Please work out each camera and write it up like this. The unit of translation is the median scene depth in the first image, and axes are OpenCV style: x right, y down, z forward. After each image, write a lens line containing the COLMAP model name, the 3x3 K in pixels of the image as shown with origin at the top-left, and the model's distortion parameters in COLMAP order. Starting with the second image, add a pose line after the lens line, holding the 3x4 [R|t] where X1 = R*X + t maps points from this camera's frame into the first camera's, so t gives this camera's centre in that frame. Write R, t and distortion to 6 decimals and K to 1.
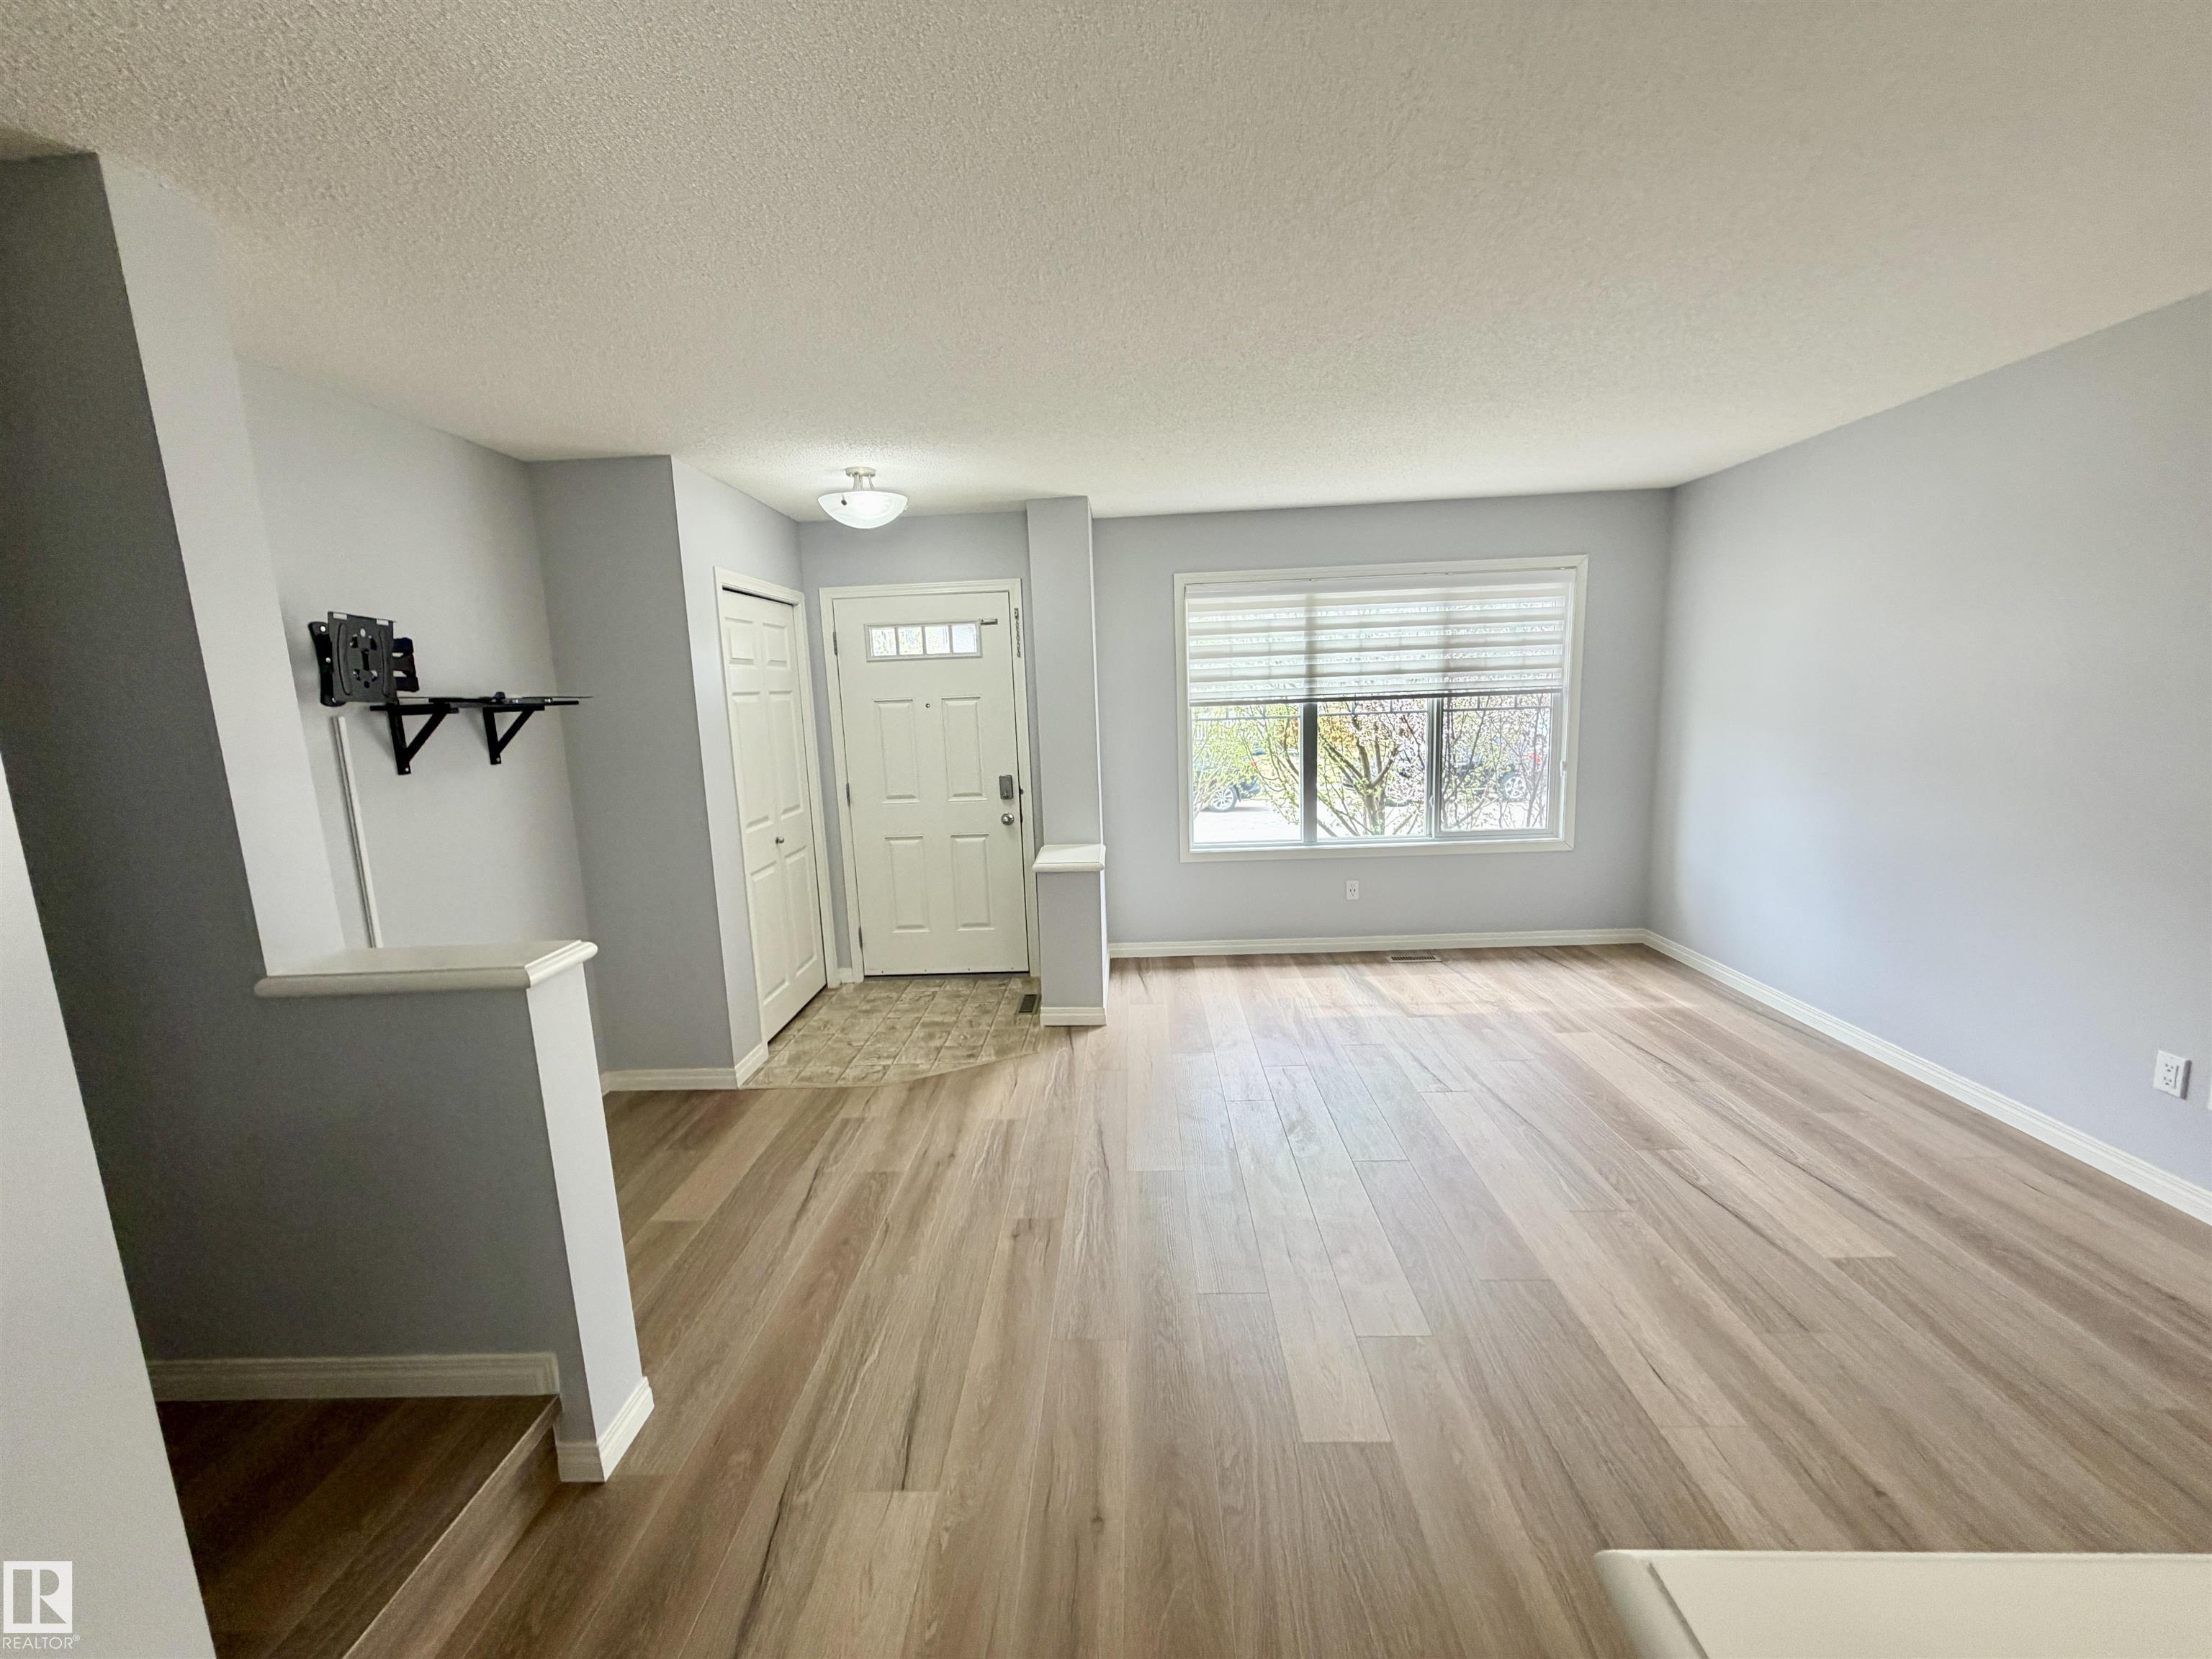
lens RADIAL K [[881.8, 0, 1103.1], [0, 881.8, 826.0], [0, 0, 1]] dist [0.009091, -0.001075]
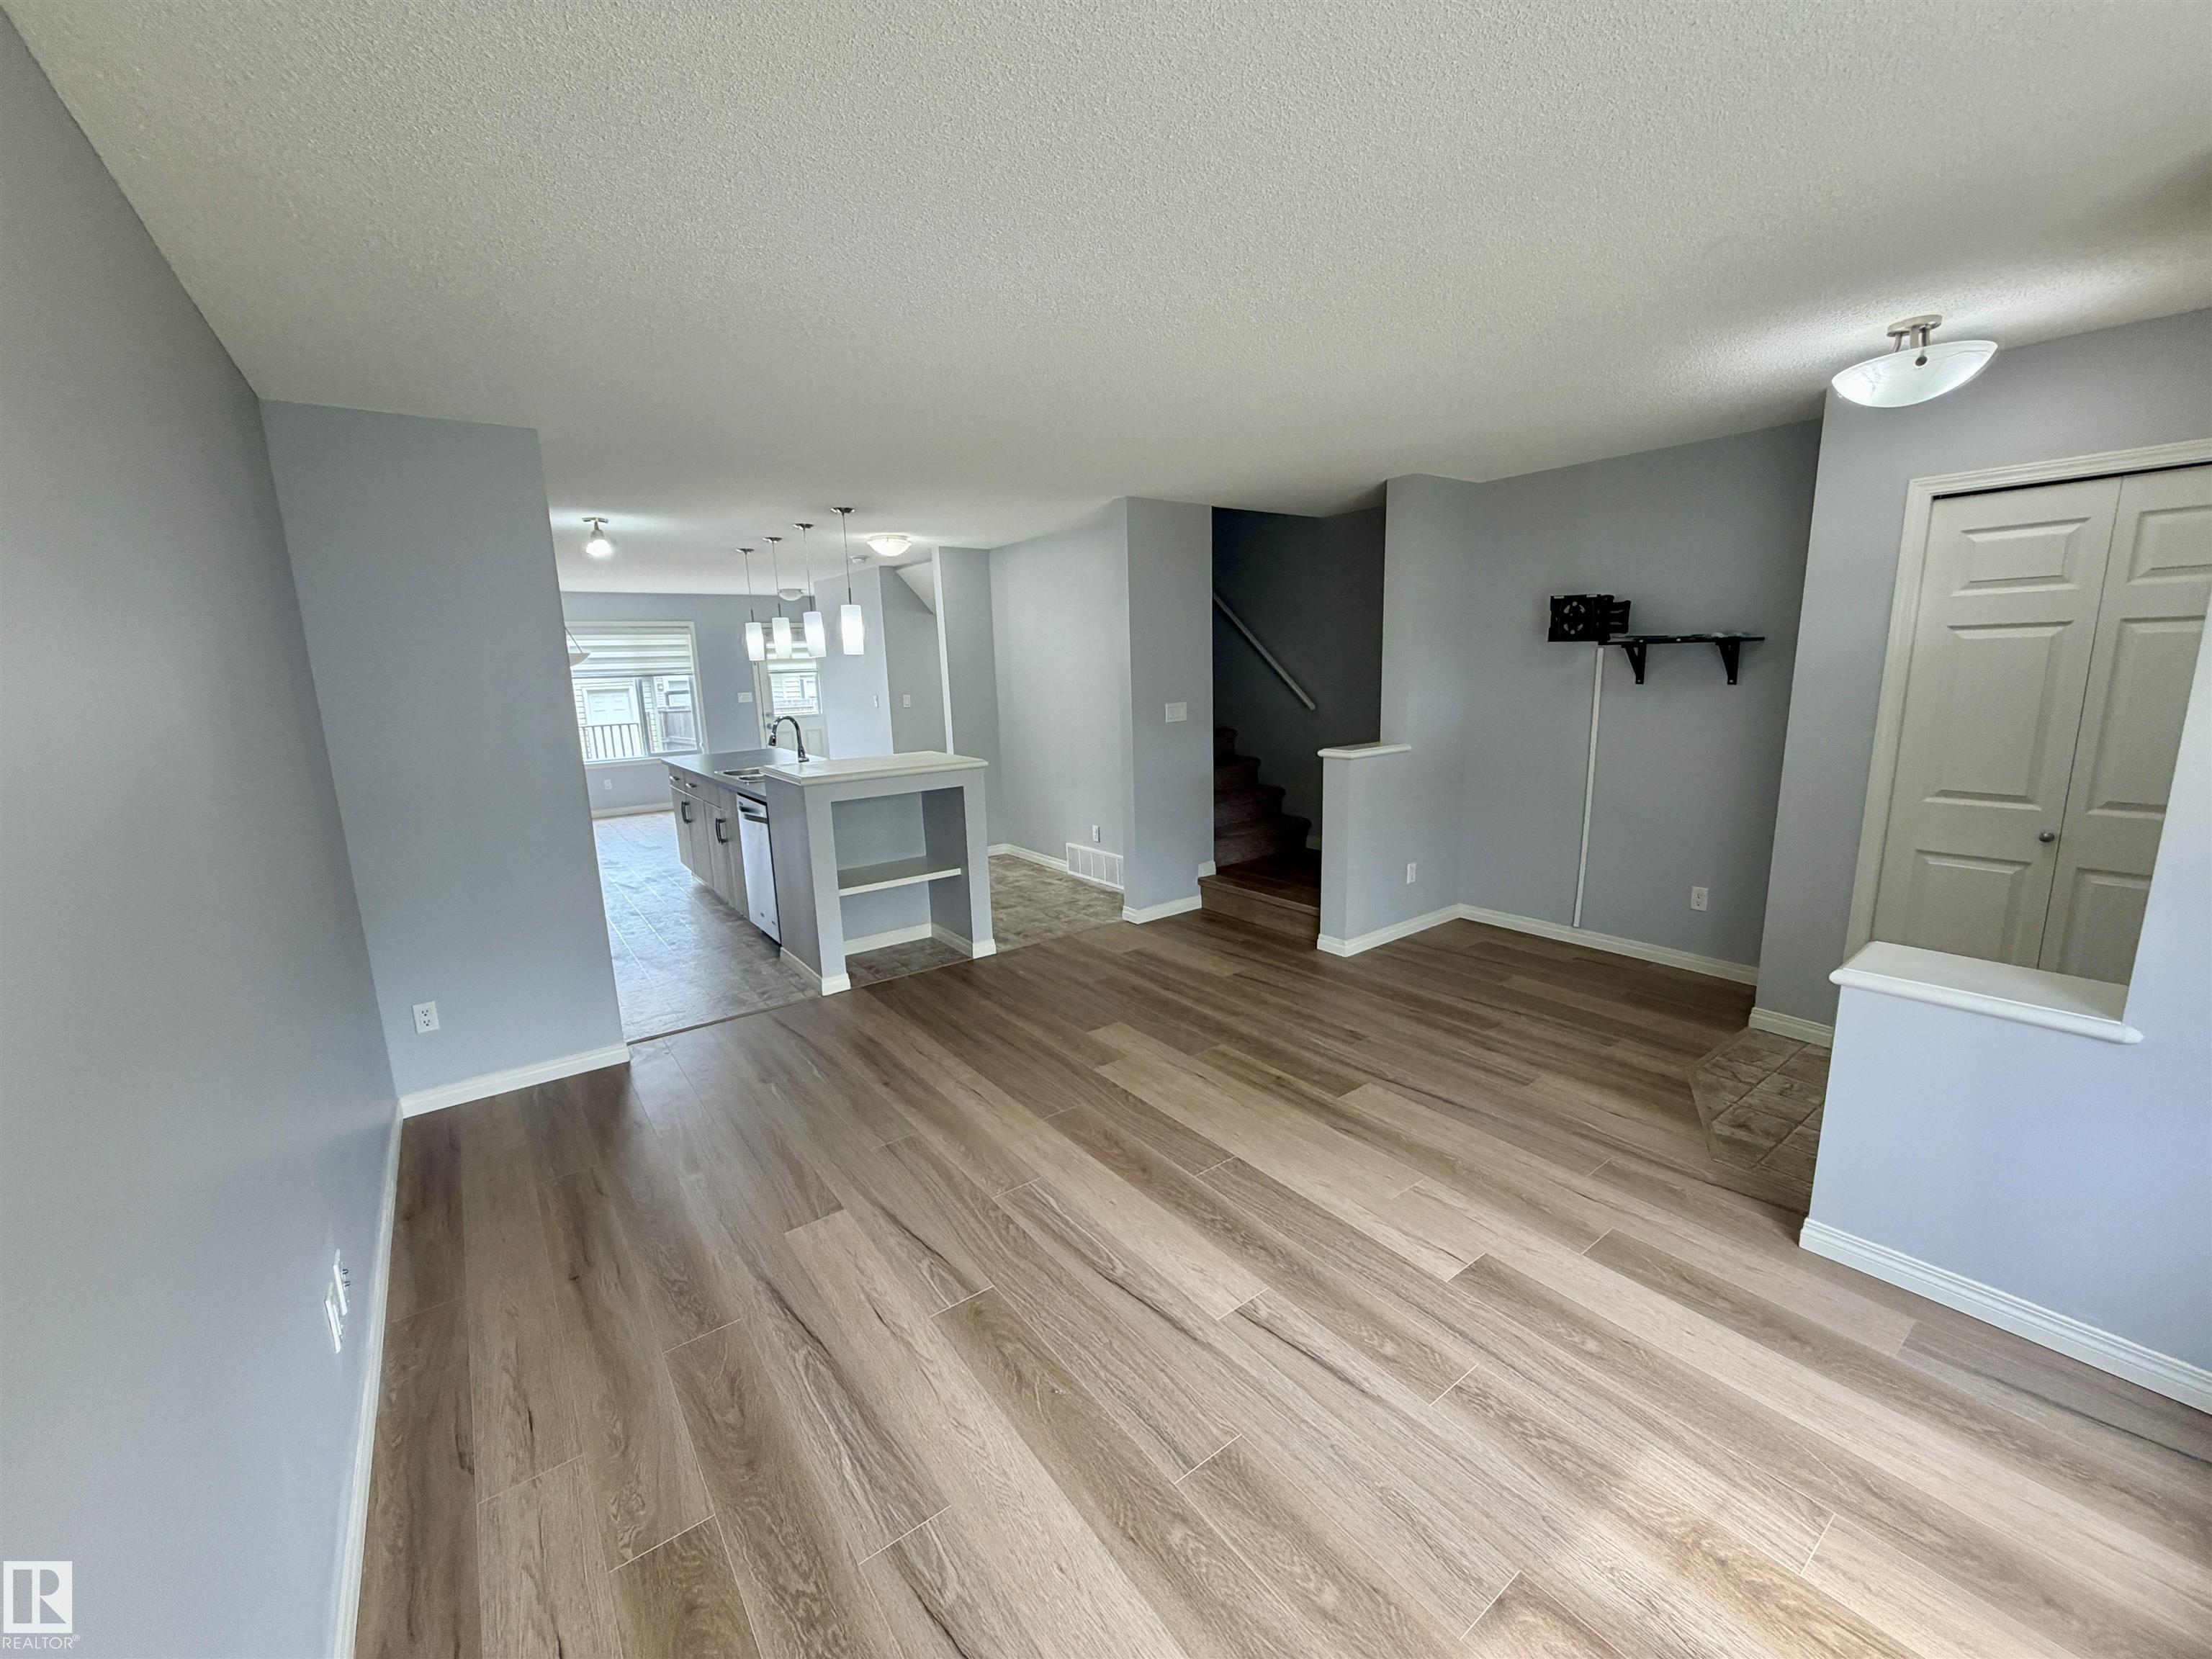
lens RADIAL K [[881.8, 0, 1117.3], [0, 881.8, 837.5], [0, 0, 1]] dist [0.009091, -0.001075]
pose [[-0.770665, 0.187505, -0.609030, 0.654397], [-0.035963, 0.941409, 0.335344, -0.201066], [0.636225, 0.280340, -0.718767, 1.085117]]
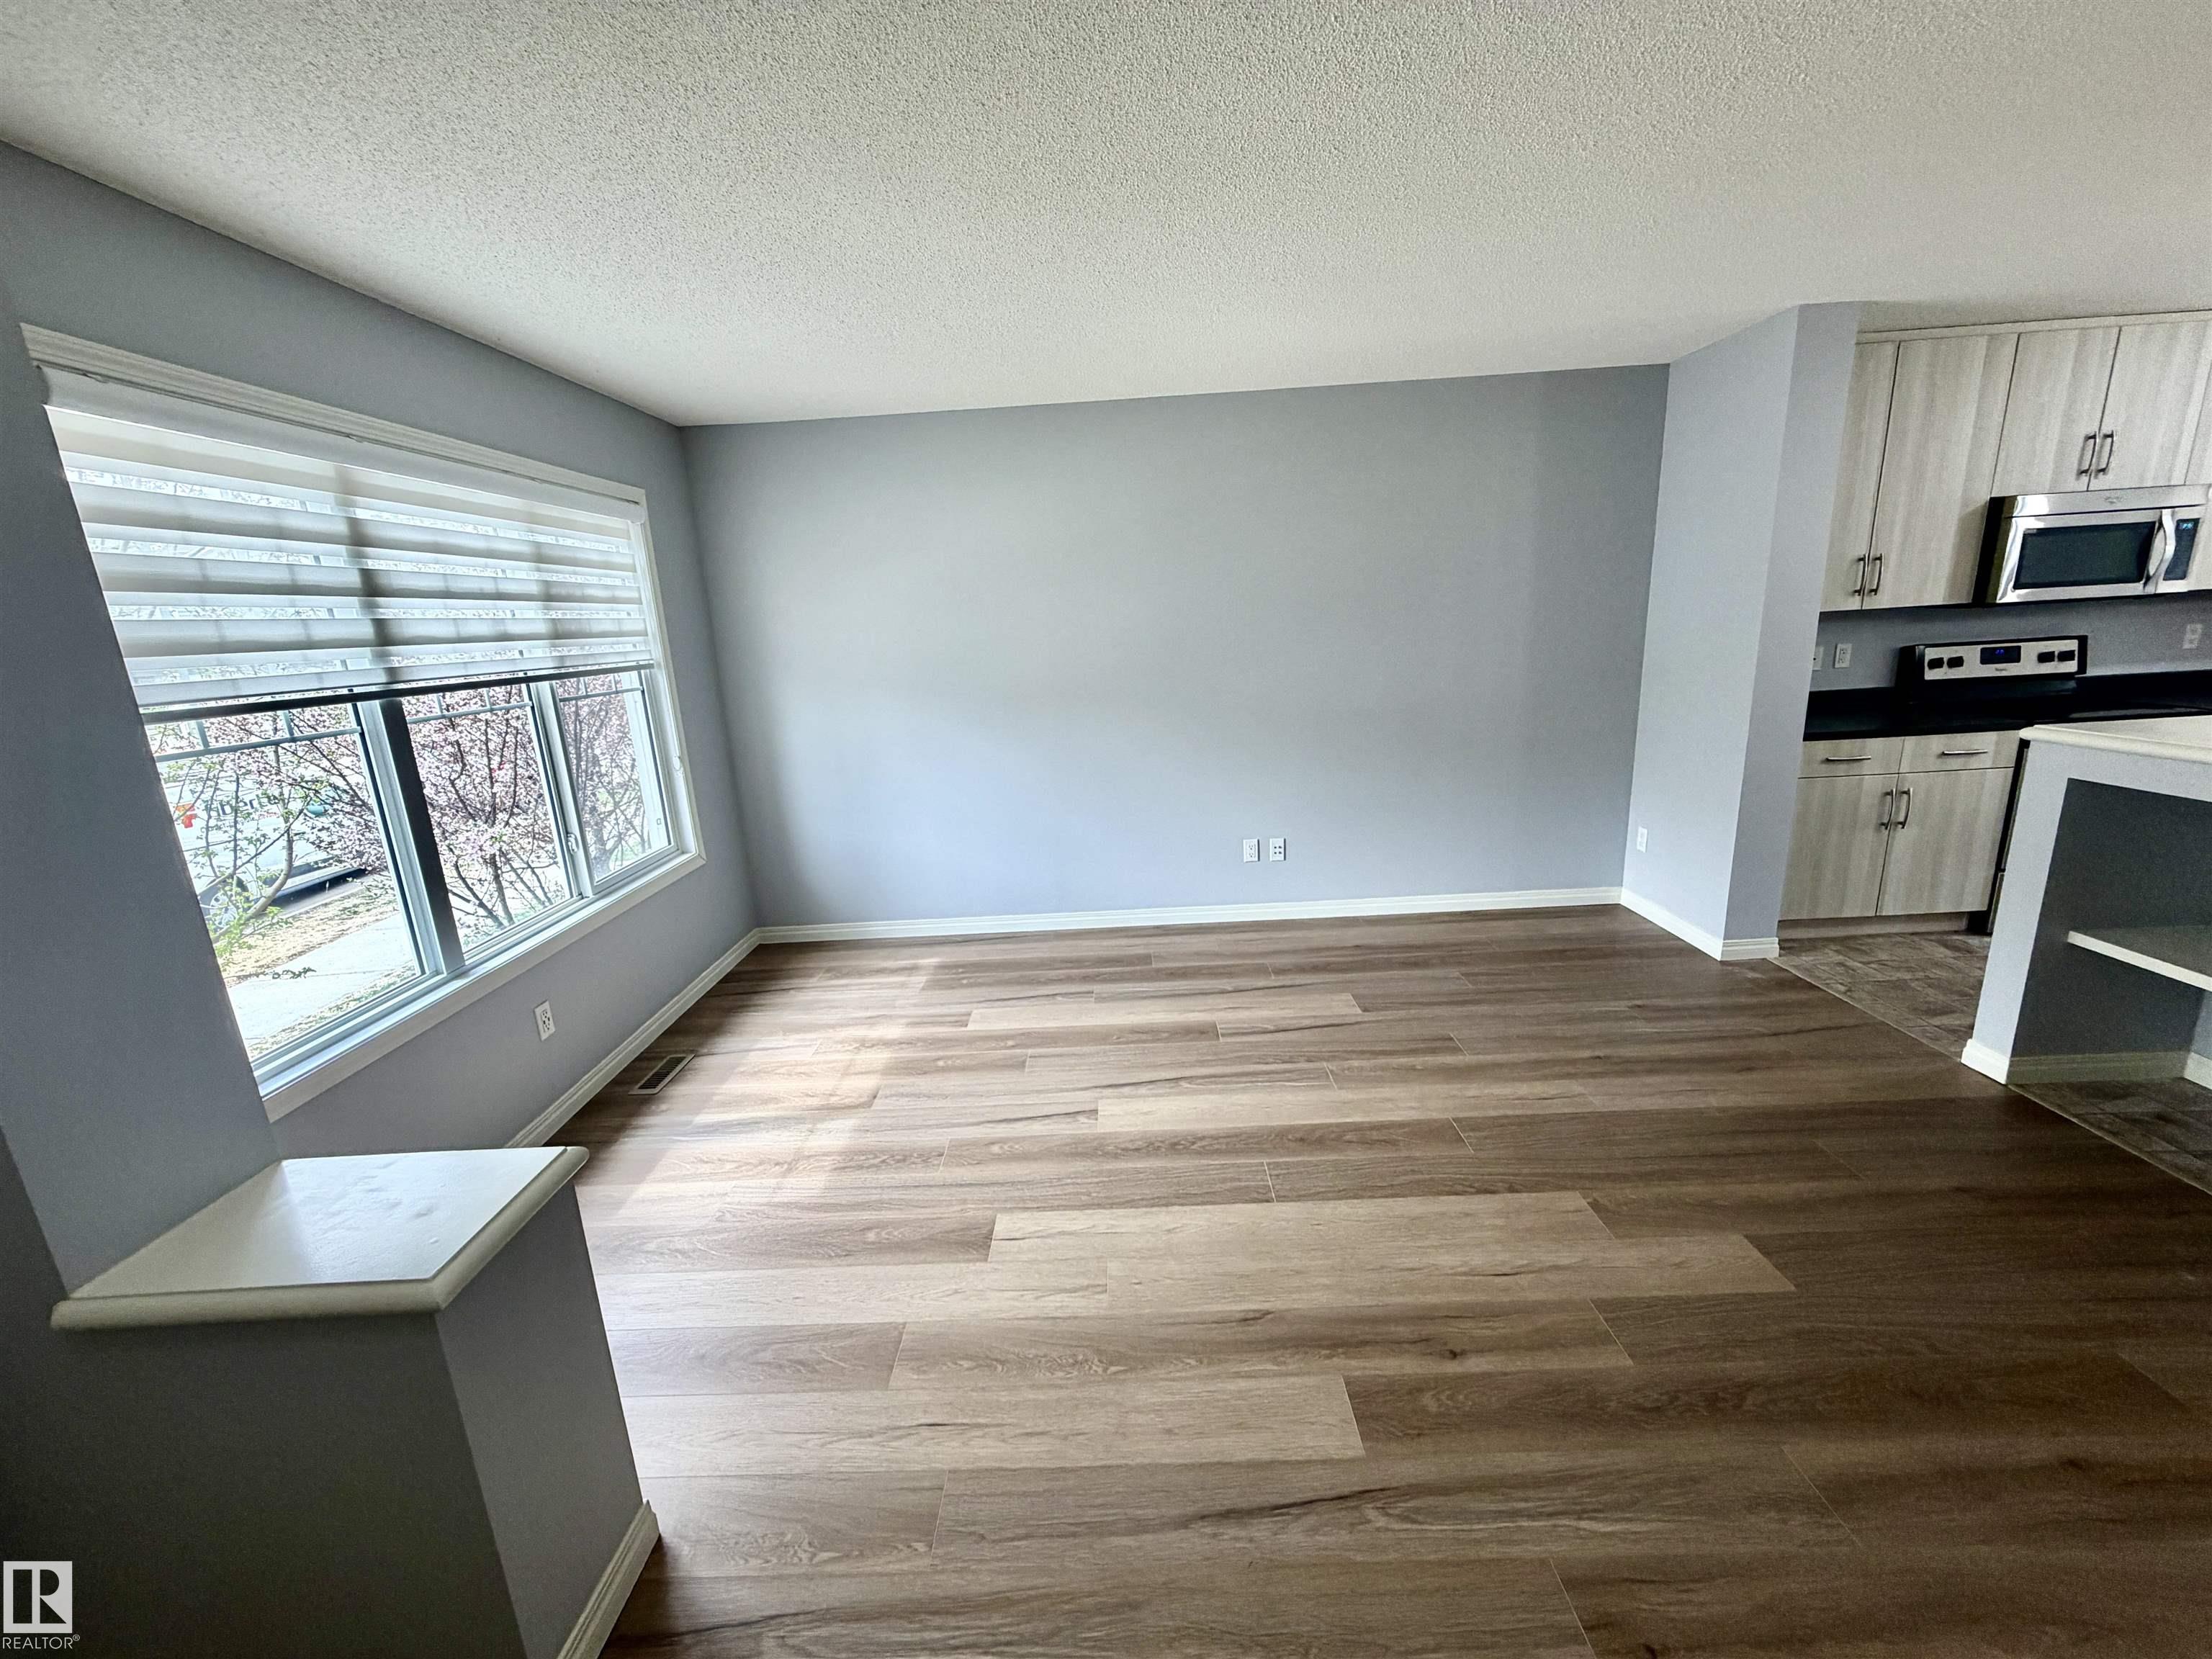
lens RADIAL K [[881.8, 0, 1092.3], [0, 881.8, 832.8], [0, 0, 1]] dist [0.009091, -0.001075]
pose [[-0.013386, -0.198610, 0.979987, -0.322340], [0.205412, 0.958626, 0.197086, -0.105460], [-0.978584, 0.203939, 0.027965, 0.764411]]
